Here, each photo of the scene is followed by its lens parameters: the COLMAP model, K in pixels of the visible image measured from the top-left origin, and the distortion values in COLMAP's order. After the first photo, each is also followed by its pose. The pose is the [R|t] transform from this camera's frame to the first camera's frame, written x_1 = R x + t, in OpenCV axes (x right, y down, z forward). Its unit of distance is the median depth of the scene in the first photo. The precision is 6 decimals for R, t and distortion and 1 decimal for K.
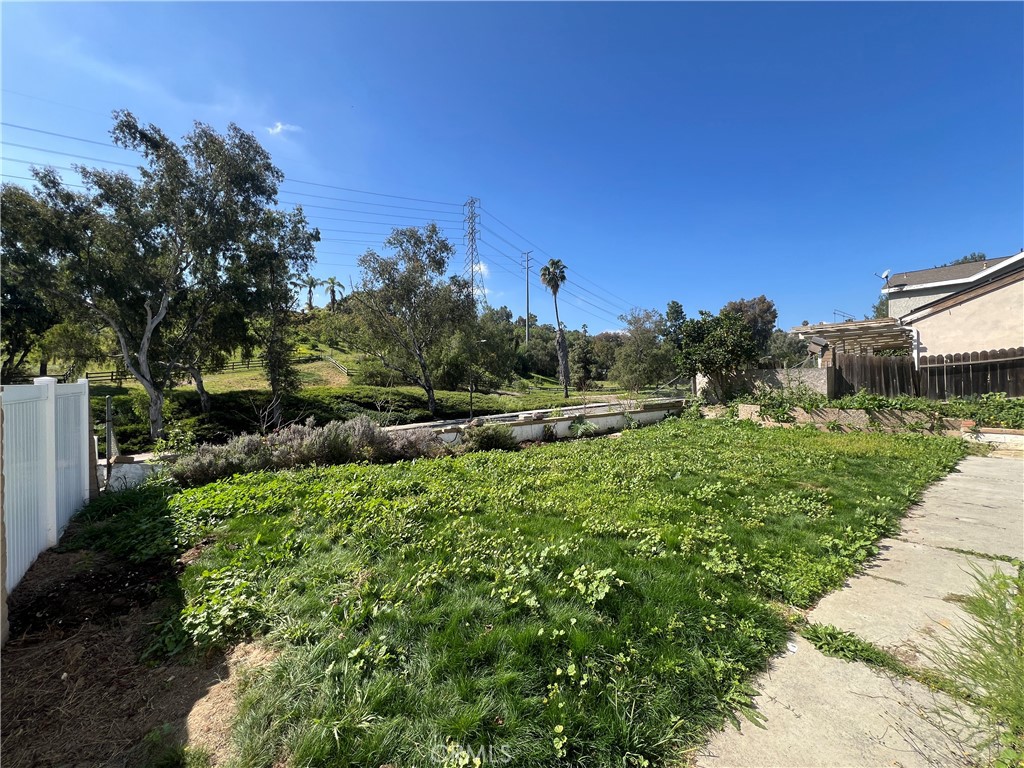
lens RADIAL K [[410.4, 0, 511.8], [0, 410.4, 384.0], [0, 0, 1]] dist [-0.002615, -0.000109]
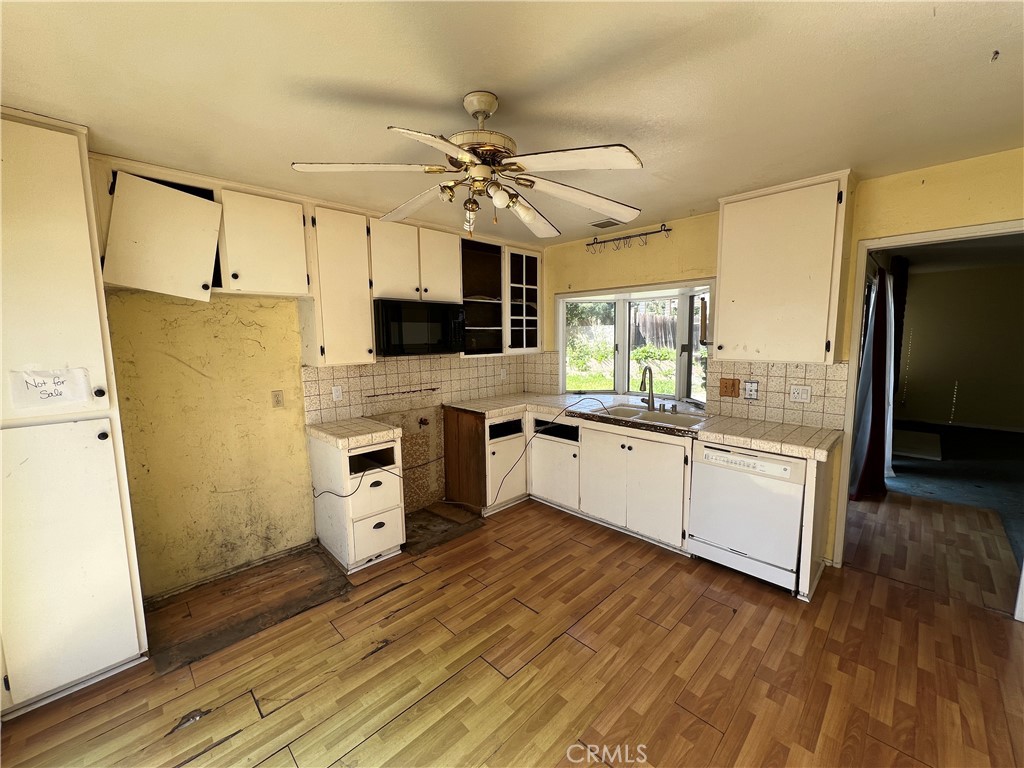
lens RADIAL K [[410.4, 0, 511.6], [0, 410.4, 383.3], [0, 0, 1]] dist [-0.002615, -0.000109]
pose [[0.993144, -0.023568, 0.114500, 0.101991], [0.009843, 0.992847, 0.118985, -0.005827], [-0.116485, -0.117042, 0.986272, -0.061655]]
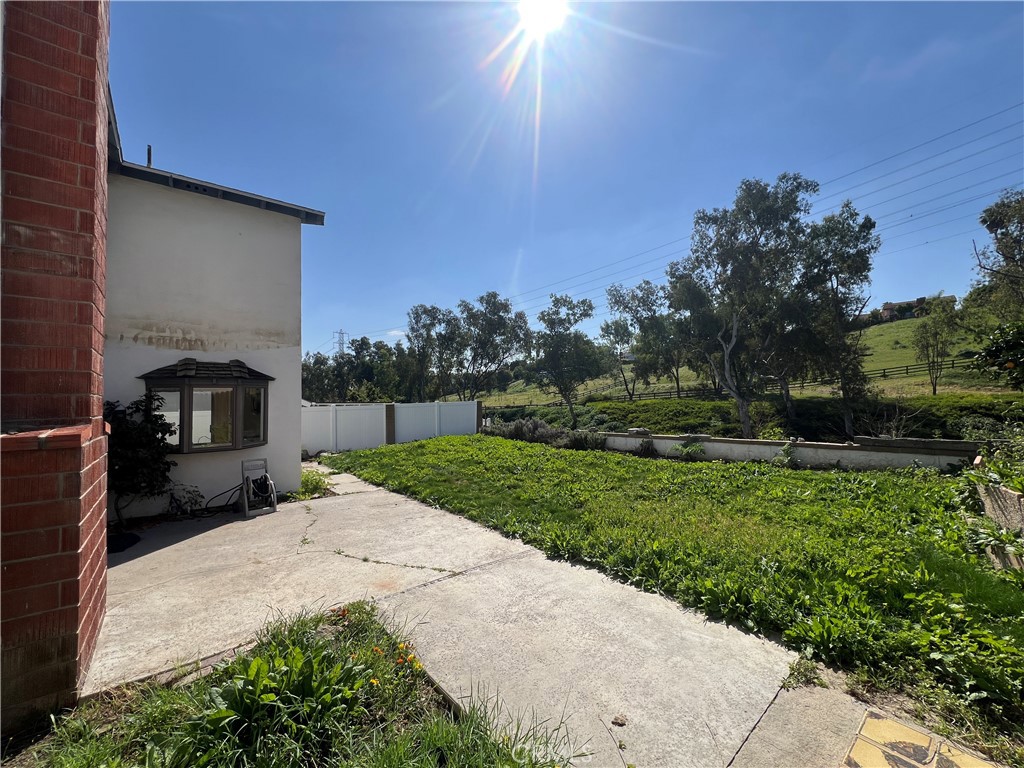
lens RADIAL K [[410.4, 0, 509.5], [0, 410.4, 384.6], [0, 0, 1]] dist [-0.002615, -0.000109]
pose [[0.023600, -0.024812, -0.999414, 0.346855], [0.017246, 0.999553, -0.024408, -0.007614], [0.999573, -0.016660, 0.024018, 0.186168]]
